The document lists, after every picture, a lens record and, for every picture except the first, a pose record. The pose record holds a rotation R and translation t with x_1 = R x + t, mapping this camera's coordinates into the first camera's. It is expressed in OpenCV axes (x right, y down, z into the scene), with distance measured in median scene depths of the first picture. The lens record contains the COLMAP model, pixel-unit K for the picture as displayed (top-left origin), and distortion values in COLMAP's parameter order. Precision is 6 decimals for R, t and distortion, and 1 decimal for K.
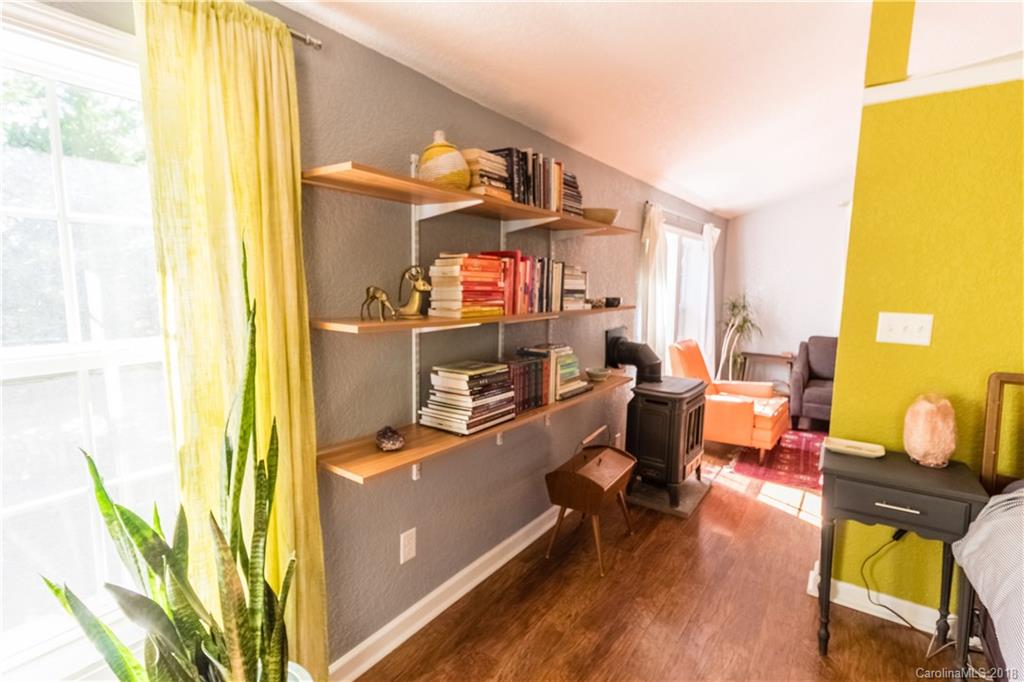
lens RADIAL K [[484.9, 0, 520.1], [0, 484.9, 335.7], [0, 0, 1]] dist [0.003648, 0.000934]
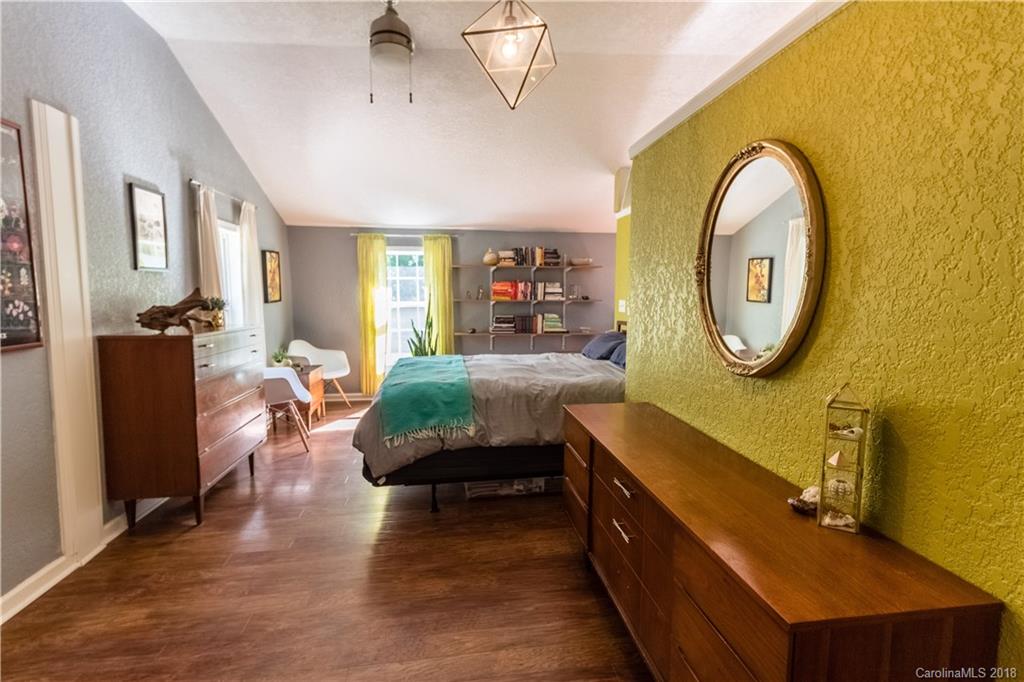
lens RADIAL K [[484.9, 0, 513.8], [0, 484.9, 340.8], [0, 0, 1]] dist [0.003648, 0.000934]
pose [[0.686068, 0.065375, -0.724594, 2.189446], [-0.071962, 0.997168, 0.021831, 0.146264], [0.723970, 0.037165, 0.688830, -1.118422]]
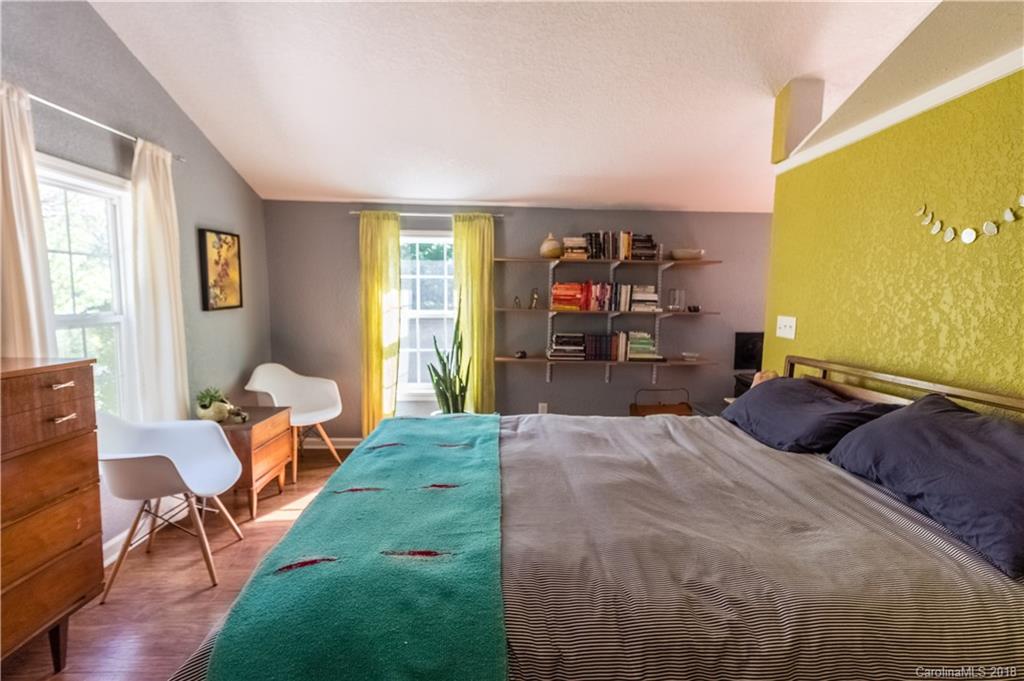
lens RADIAL K [[484.9, 0, 513.4], [0, 484.9, 341.5], [0, 0, 1]] dist [0.003648, 0.000934]
pose [[0.604113, 0.075189, -0.793344, 1.417974], [-0.094017, 0.995311, 0.022739, 0.068855], [0.791333, 0.060851, 0.608349, -0.501760]]
